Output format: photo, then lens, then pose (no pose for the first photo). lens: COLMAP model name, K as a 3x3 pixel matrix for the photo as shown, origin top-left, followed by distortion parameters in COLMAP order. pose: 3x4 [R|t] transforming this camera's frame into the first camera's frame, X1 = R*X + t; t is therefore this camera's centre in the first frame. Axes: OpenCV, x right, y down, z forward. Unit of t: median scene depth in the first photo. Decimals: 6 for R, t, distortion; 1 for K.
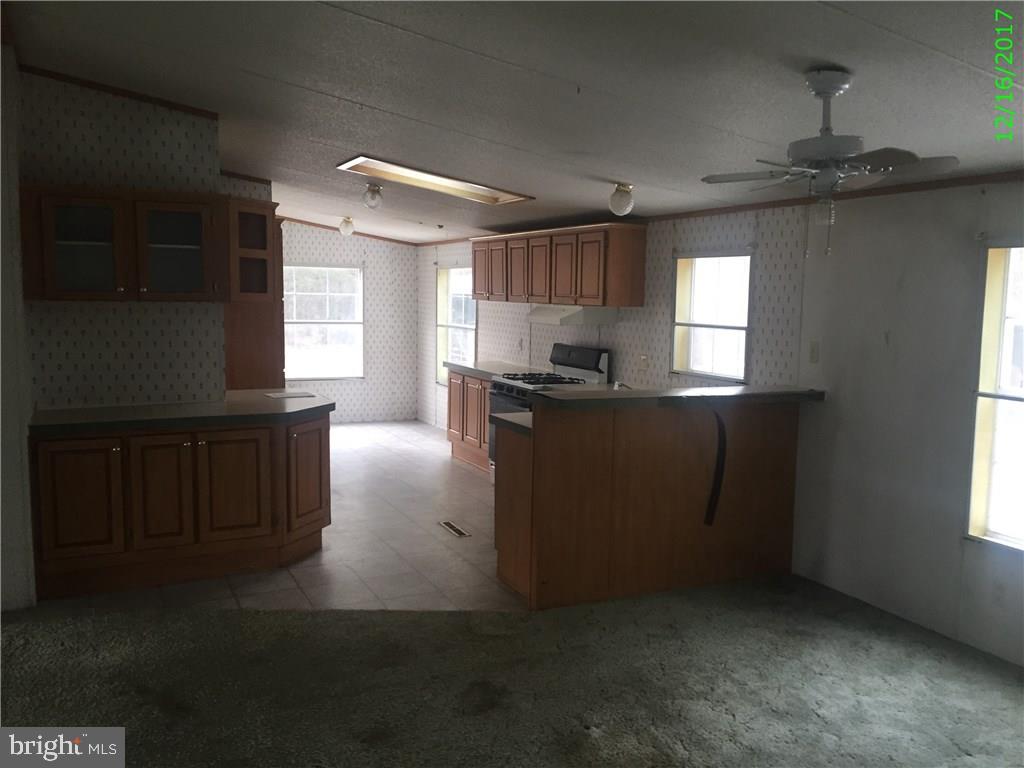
lens RADIAL K [[880.7, 0, 512.5], [0, 880.7, 381.0], [0, 0, 1]] dist [0.084166, -0.114478]
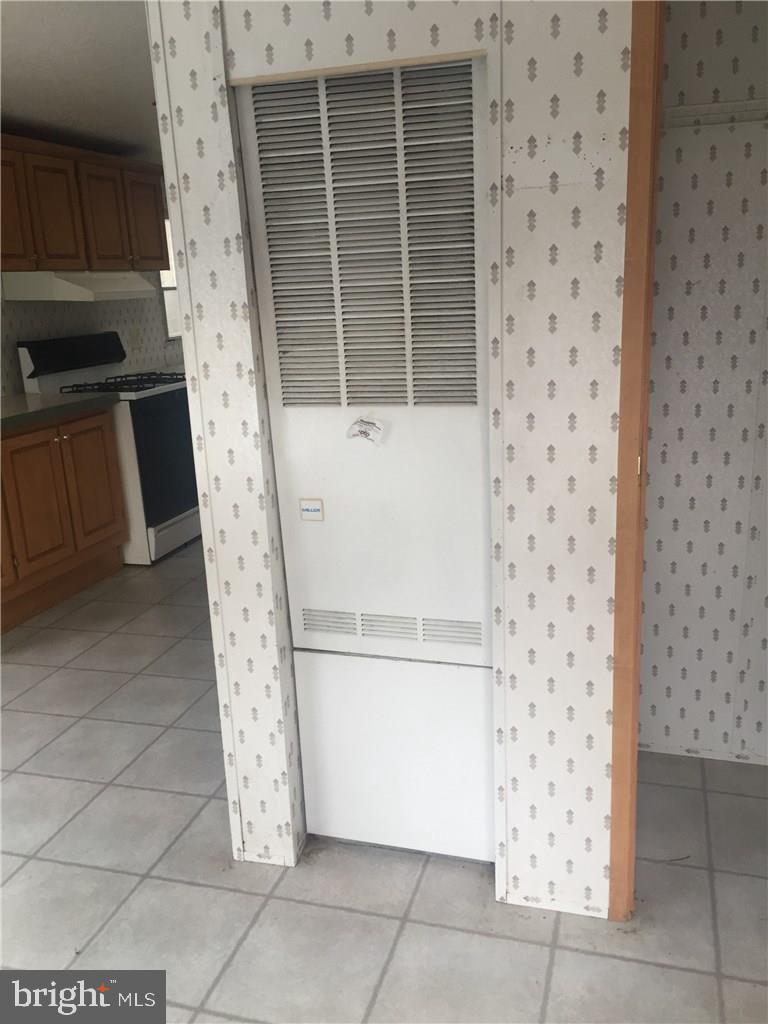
lens RADIAL K [[882.1, 0, 383.5], [0, 882.1, 512.7], [0, 0, 1]] dist [0.075576, -0.107748]
pose [[-0.747861, -0.160364, 0.644195, -0.595207], [0.094505, 0.934784, 0.342415, -0.131825], [-0.657094, 0.316958, -0.683933, 1.434965]]
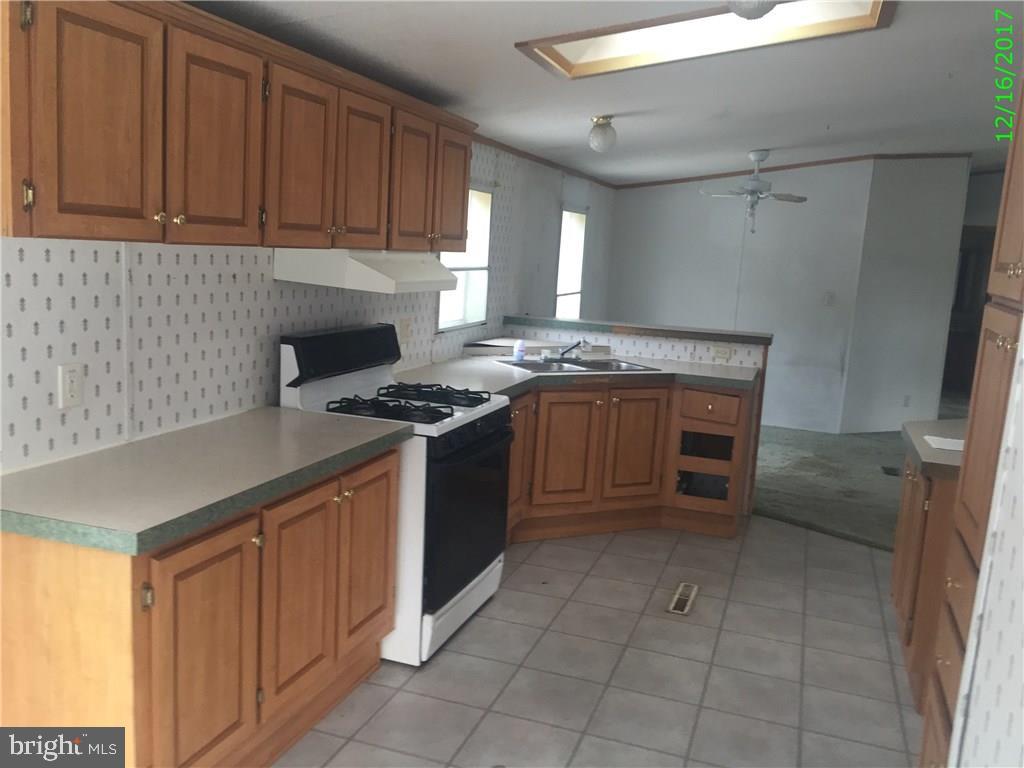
lens RADIAL K [[882.1, 0, 513.8], [0, 882.1, 385.9], [0, 0, 1]] dist [0.075576, -0.107748]
pose [[-0.717590, -0.177814, 0.673384, -0.360925], [-0.007520, 0.968781, 0.247803, -0.143309], [-0.696425, 0.172758, -0.696525, 1.370942]]
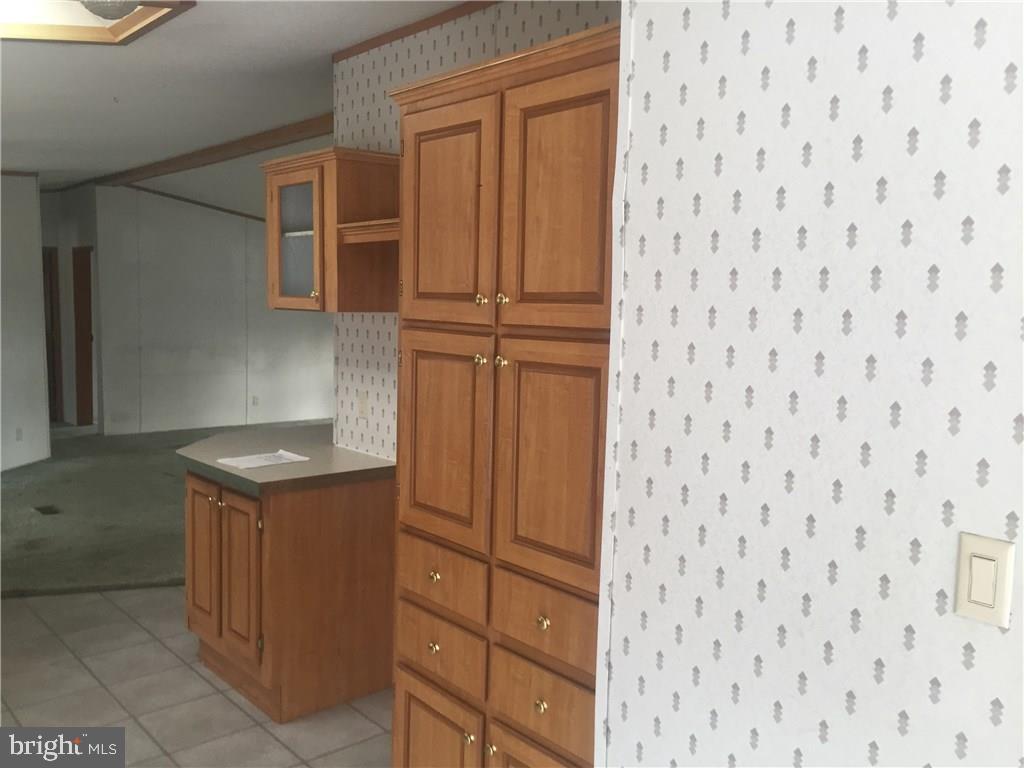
lens RADIAL K [[880.7, 0, 512.5], [0, 880.7, 381.0], [0, 0, 1]] dist [0.084166, -0.114478]
pose [[-0.960000, -0.018068, -0.279415, -0.206217], [-0.071035, 0.980983, 0.180625, -0.141255], [0.270838, 0.193249, -0.943028, 1.381226]]
